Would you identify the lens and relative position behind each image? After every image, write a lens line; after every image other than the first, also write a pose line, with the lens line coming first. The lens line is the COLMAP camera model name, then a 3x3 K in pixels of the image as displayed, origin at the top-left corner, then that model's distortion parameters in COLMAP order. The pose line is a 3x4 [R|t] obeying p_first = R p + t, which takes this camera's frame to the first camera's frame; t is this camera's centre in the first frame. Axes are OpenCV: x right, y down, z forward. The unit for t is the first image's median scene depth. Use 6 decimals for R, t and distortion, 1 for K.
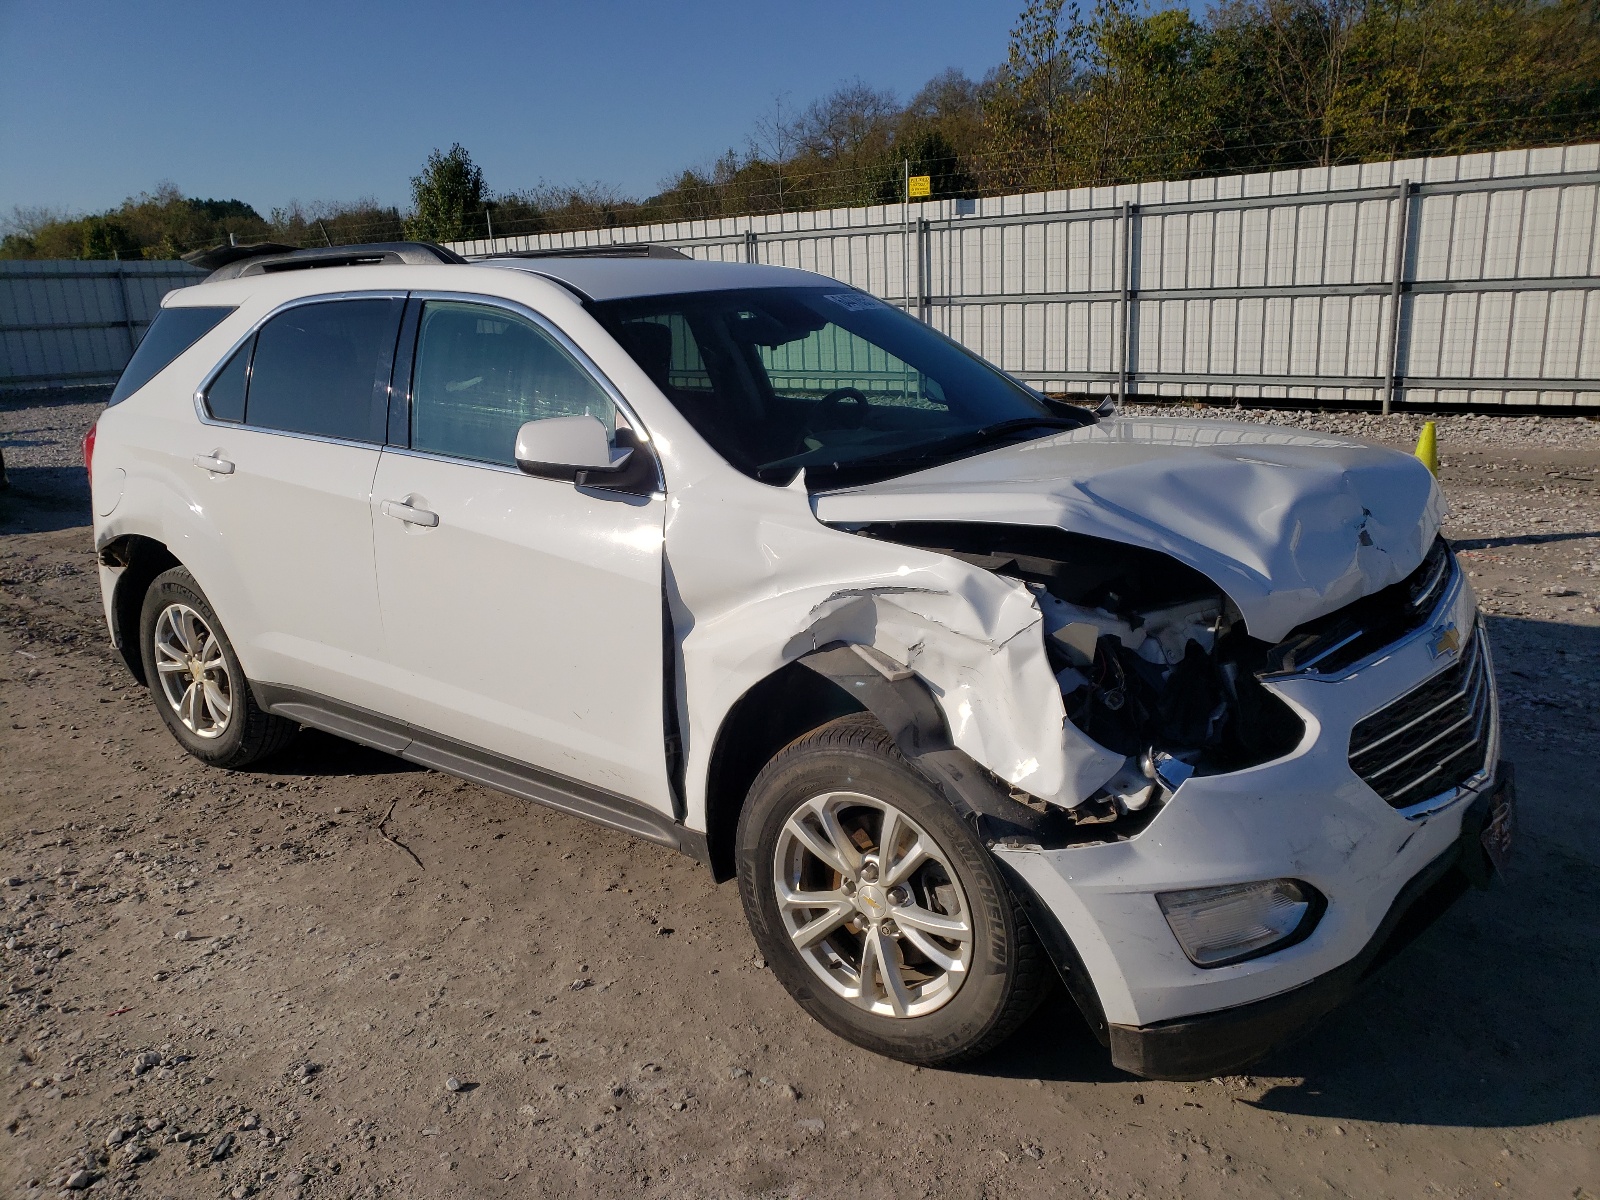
lens RADIAL K [[1315.8, 0, 759.6], [0, 1315.8, 594.7], [0, 0, 1]] dist [0.013961, -0.007715]
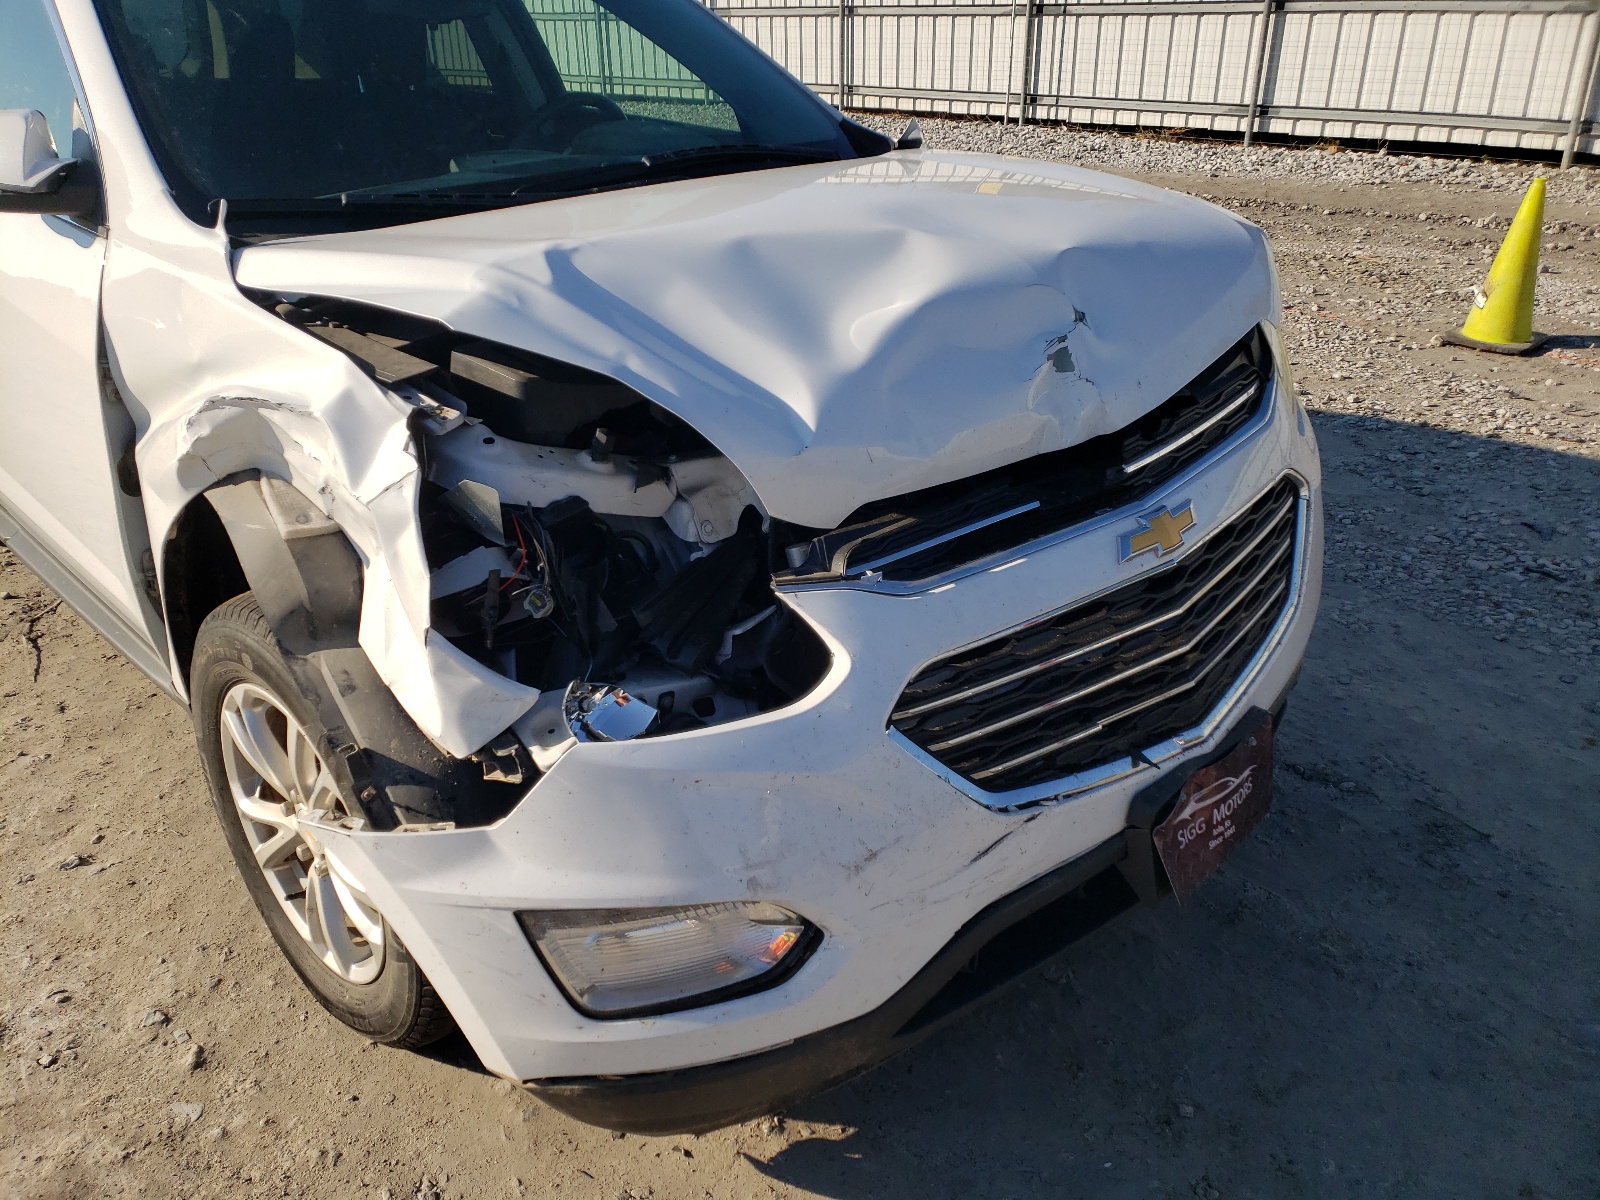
lens RADIAL K [[1263.1, 0, 800.0], [0, 1263.1, 600.0], [0, 0, 1]] dist [0.063401, -0.066848]
pose [[0.989888, 0.080384, -0.116878, 0.422156], [-0.054490, 0.976204, 0.209897, -0.053166], [0.130969, -0.201406, 0.970713, 0.370356]]
